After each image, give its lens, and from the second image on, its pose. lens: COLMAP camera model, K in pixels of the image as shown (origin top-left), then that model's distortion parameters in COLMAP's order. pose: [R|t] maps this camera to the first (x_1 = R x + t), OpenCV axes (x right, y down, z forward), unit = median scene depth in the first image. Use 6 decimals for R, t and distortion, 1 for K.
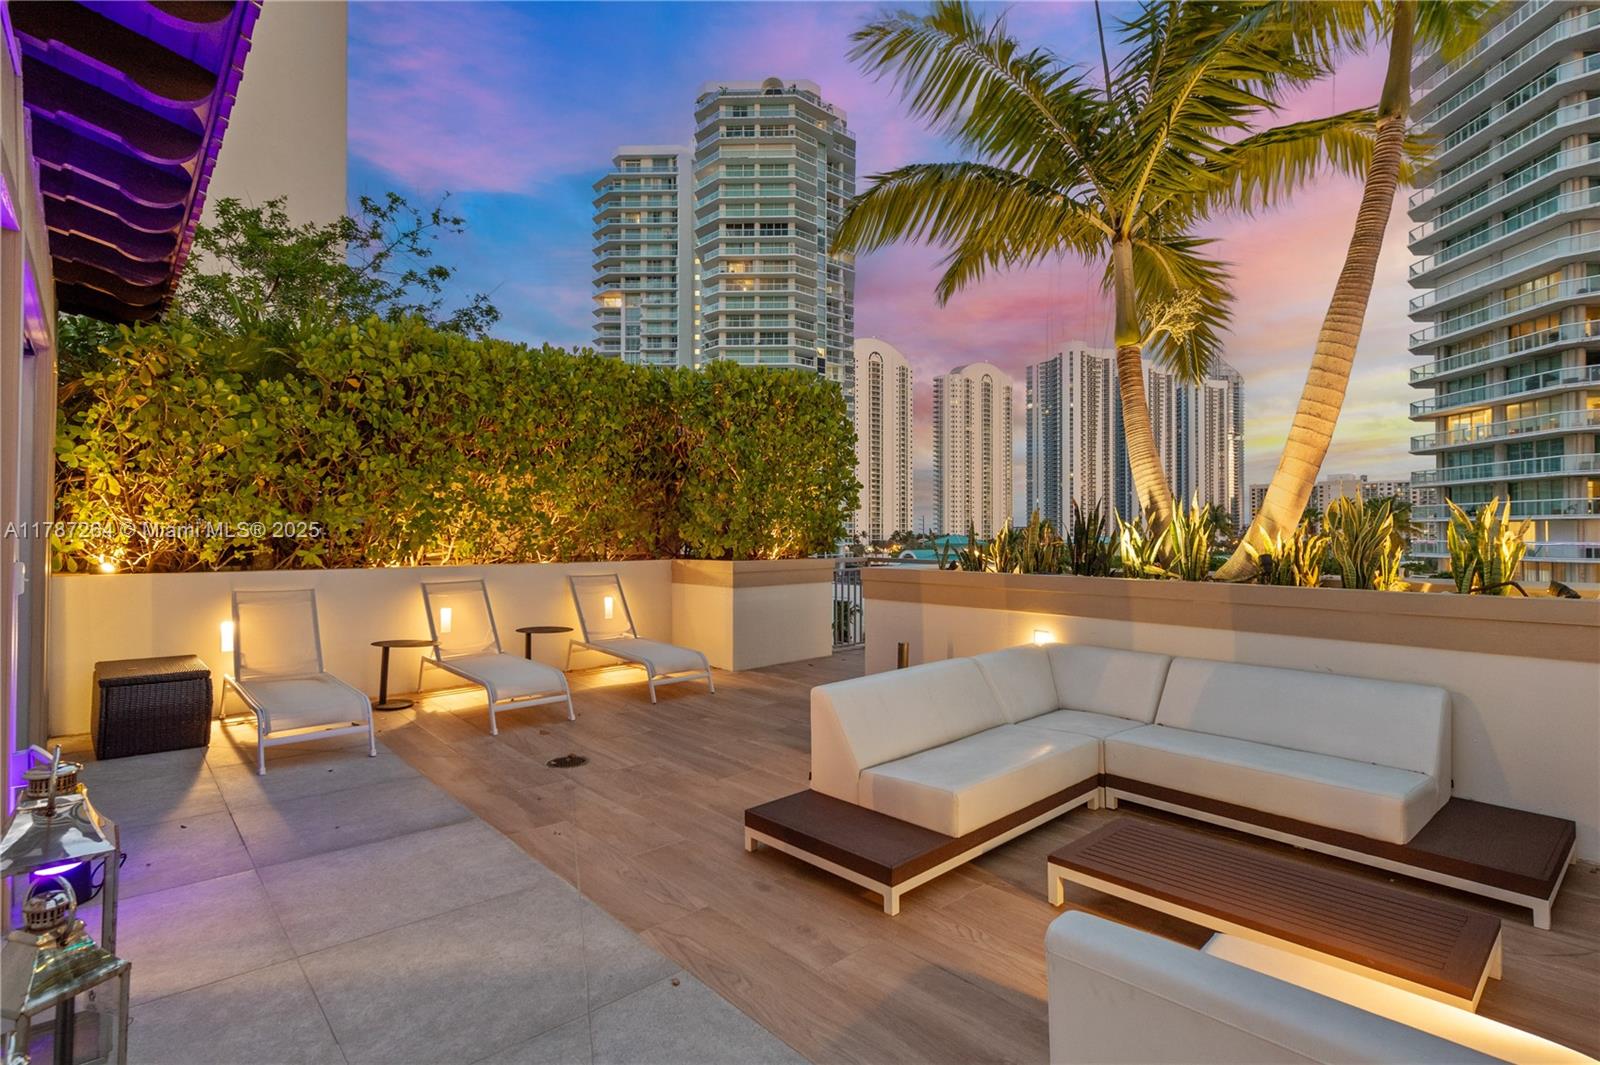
lens RADIAL K [[770.3, 0, 799.5], [0, 770.3, 526.3], [0, 0, 1]] dist [0.012537, -0.001948]
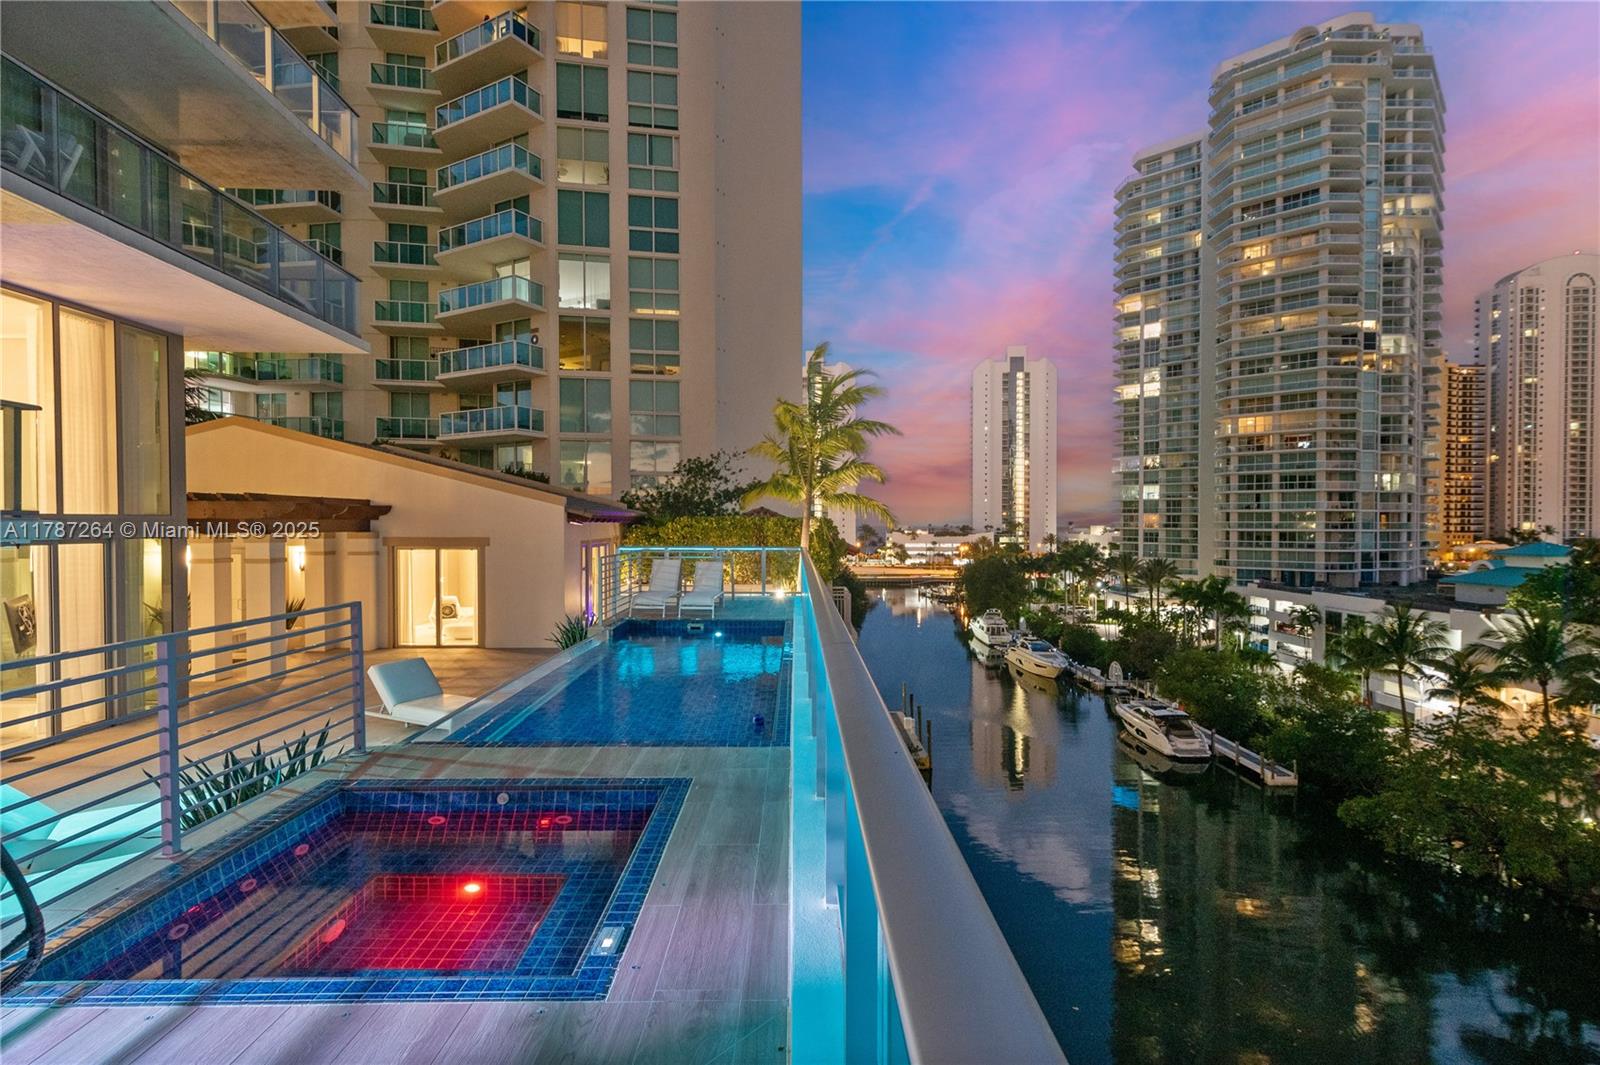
lens RADIAL K [[770.3, 0, 800.8], [0, 770.3, 534.5], [0, 0, 1]] dist [0.012537, -0.001948]
pose [[0.749154, 0.006676, -0.662362, 0.131935], [0.007835, 0.999790, 0.018938, -0.014874], [0.662349, -0.019377, 0.748944, -0.075099]]
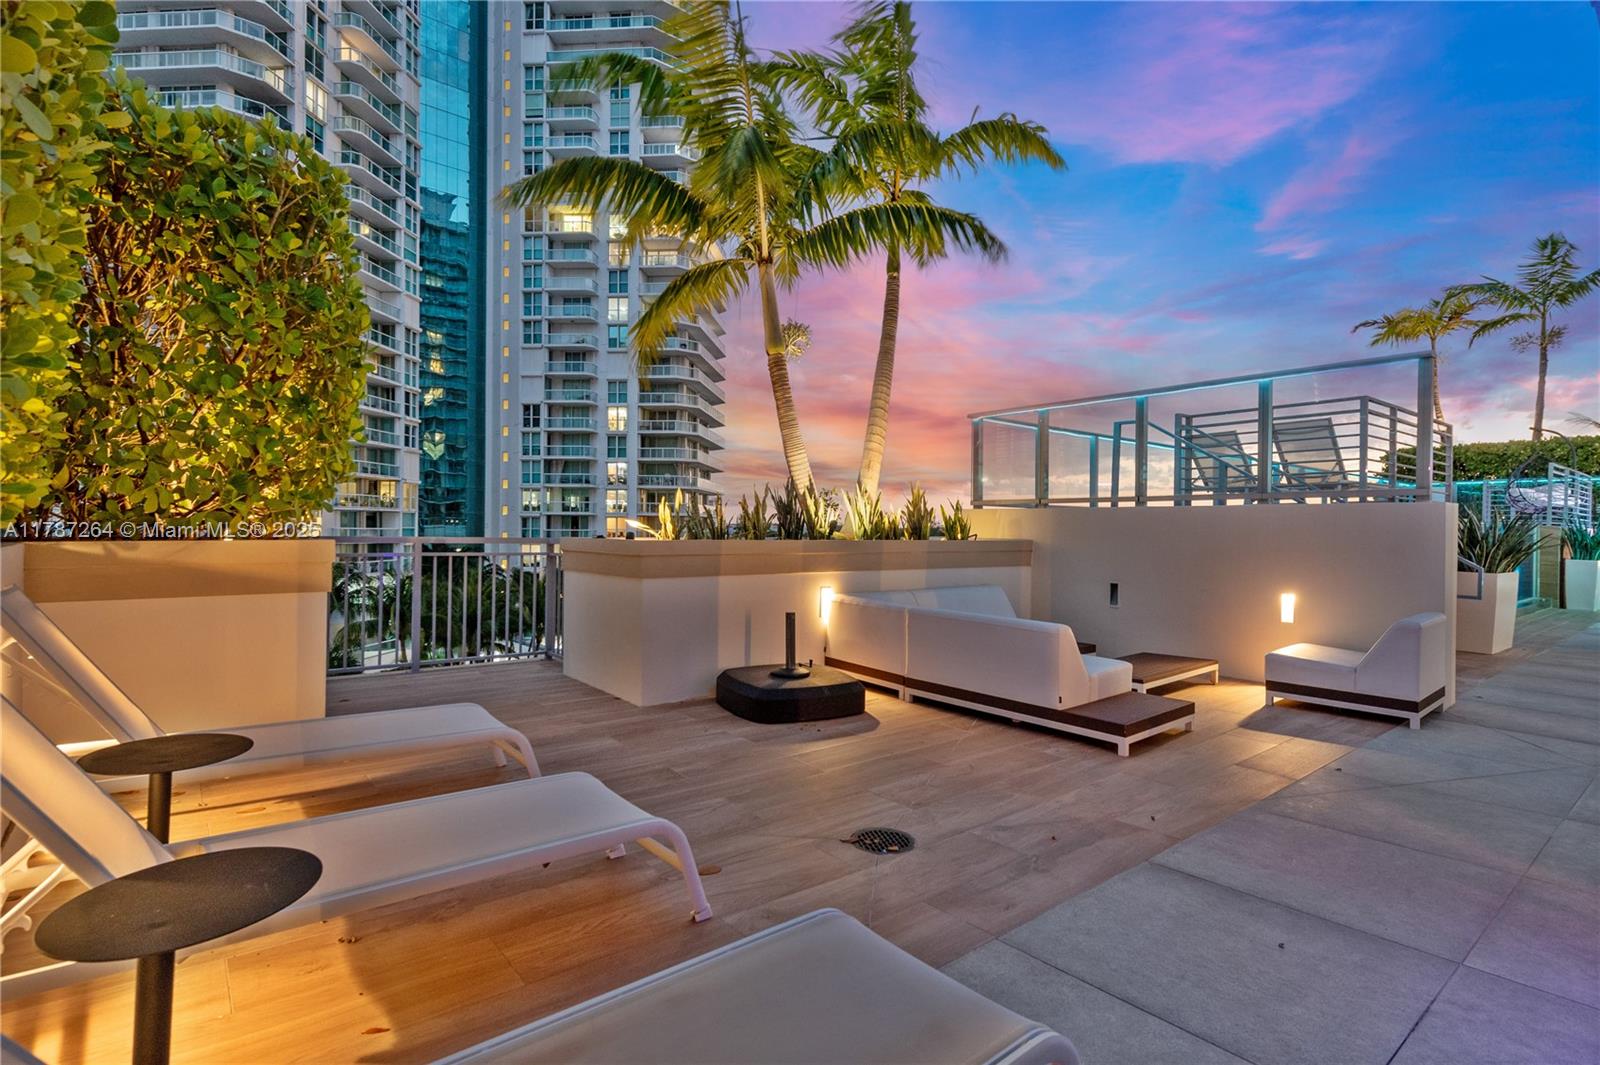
lens RADIAL K [[770.3, 0, 819.8], [0, 770.3, 535.5], [0, 0, 1]] dist [0.012537, -0.001948]
pose [[0.038232, -0.007028, 0.999244, -0.036850], [-0.023575, 0.999691, 0.007933, 0.001931], [-0.998991, -0.023860, 0.038054, 0.040630]]
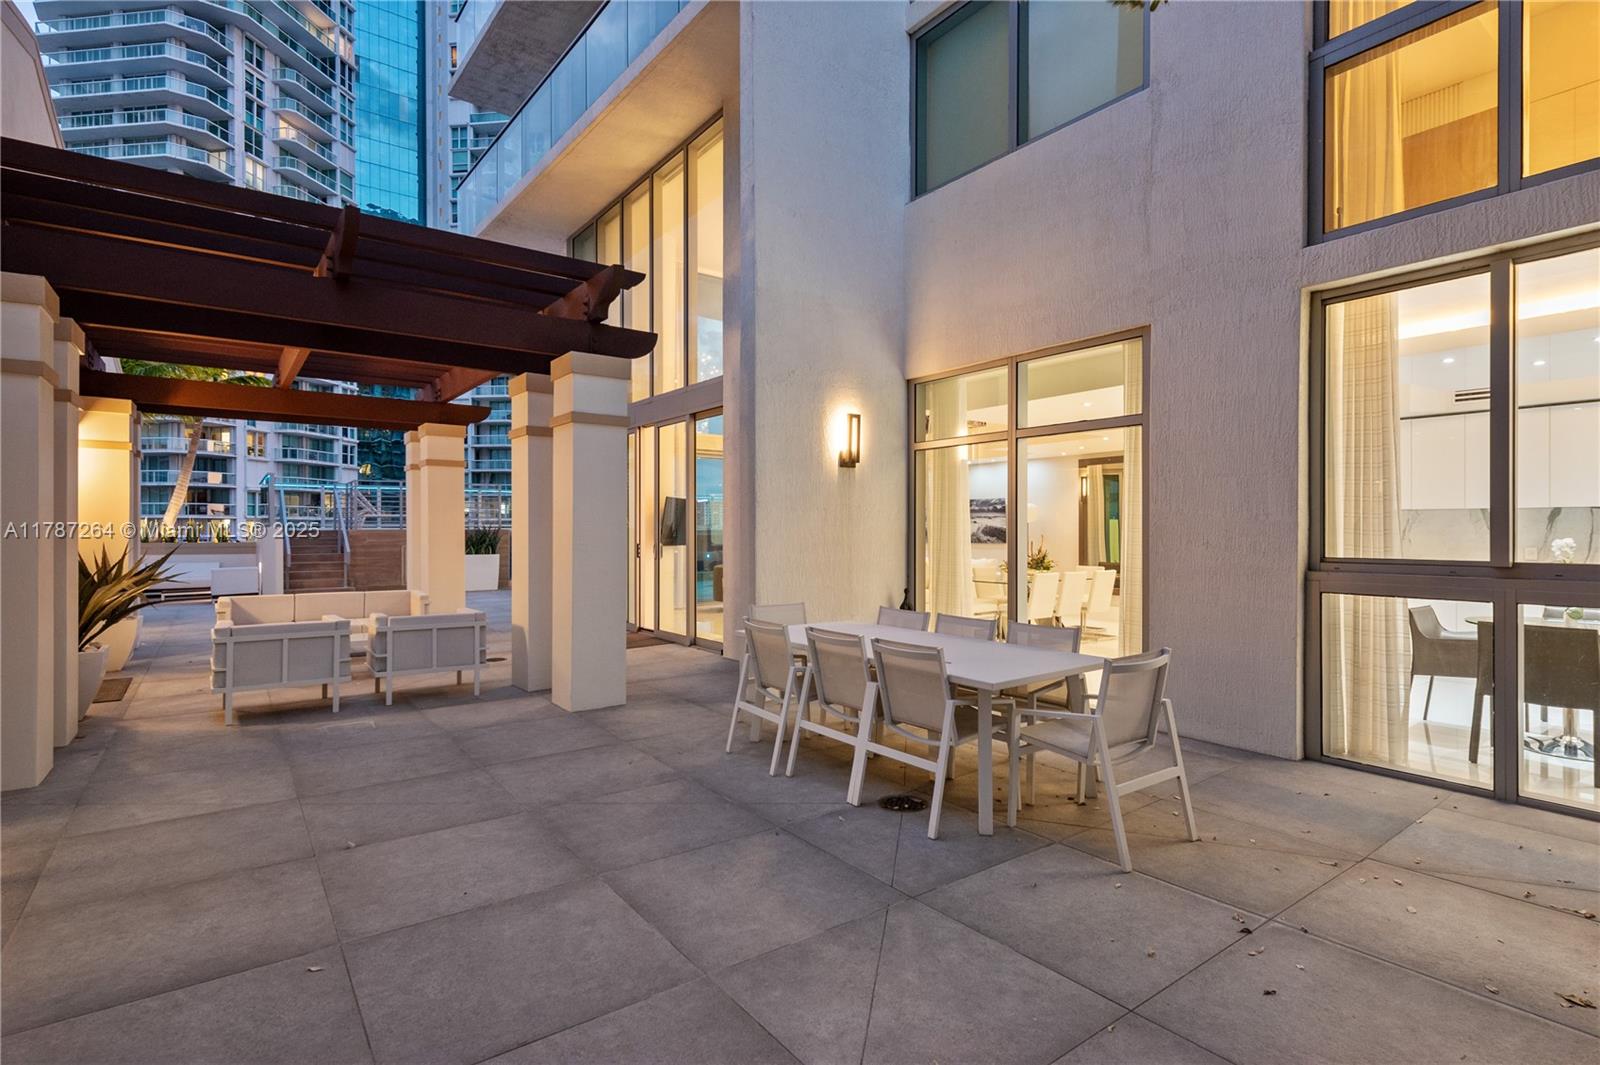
lens RADIAL K [[770.3, 0, 804.8], [0, 770.3, 527.9], [0, 0, 1]] dist [0.012537, -0.001948]
pose [[0.092071, 0.001623, 0.995751, -0.099133], [-0.009700, 0.999953, -0.000733, -0.000935], [-0.995705, -0.009591, 0.092082, -0.085728]]
